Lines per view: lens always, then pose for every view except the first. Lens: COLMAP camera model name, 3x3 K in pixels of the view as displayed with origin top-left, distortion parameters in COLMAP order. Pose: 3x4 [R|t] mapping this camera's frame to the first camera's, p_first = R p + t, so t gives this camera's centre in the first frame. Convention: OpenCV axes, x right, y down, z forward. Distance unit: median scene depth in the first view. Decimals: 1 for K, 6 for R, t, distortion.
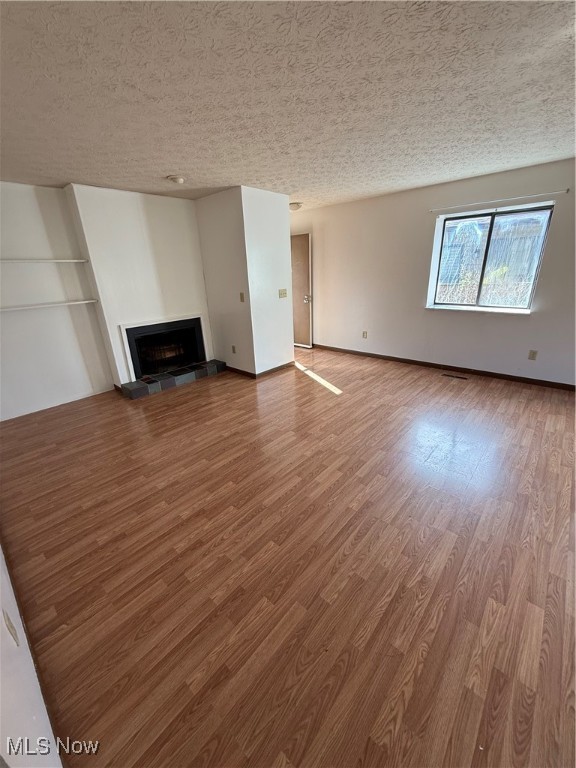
lens RADIAL K [[306.0, 0, 287.3], [0, 306.0, 386.1], [0, 0, 1]] dist [-0.000466, 0.000792]
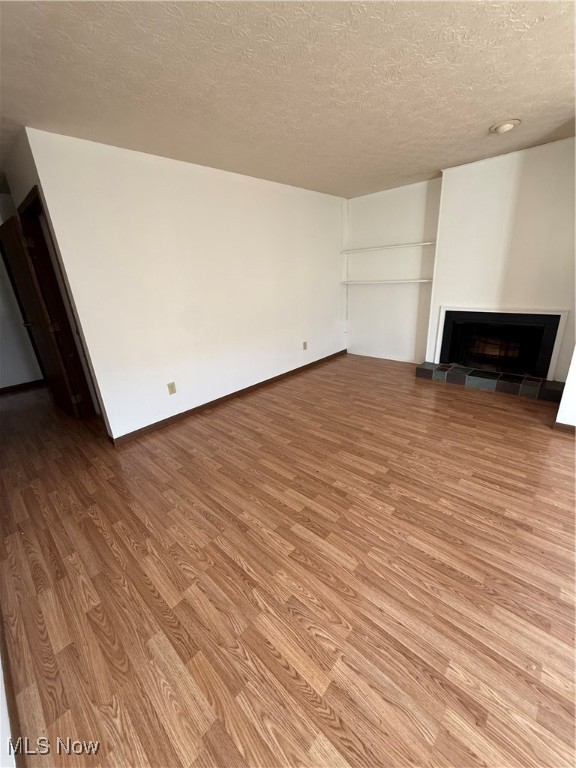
lens RADIAL K [[306.0, 0, 280.3], [0, 306.0, 381.6], [0, 0, 1]] dist [-0.000466, 0.000792]
pose [[-0.033829, 0.369737, -0.928520, 0.683385], [-0.305050, 0.880898, 0.361888, -0.249522], [0.951735, 0.295488, 0.082989, 0.665375]]
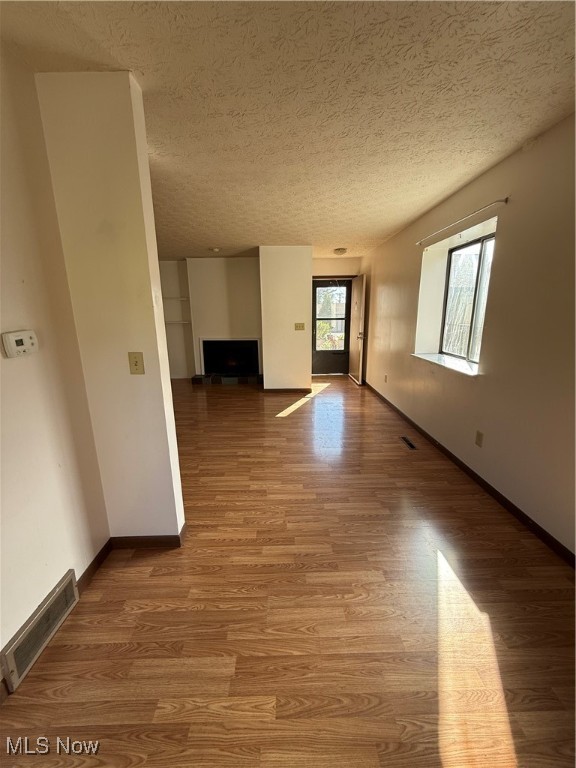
lens RADIAL K [[306.0, 0, 294.3], [0, 306.0, 377.1], [0, 0, 1]] dist [-0.000466, 0.000792]
pose [[0.693612, 0.182116, -0.696948, 1.287380], [-0.281414, 0.959135, -0.029439, -0.127721], [0.663105, 0.216550, 0.716518, 0.316944]]
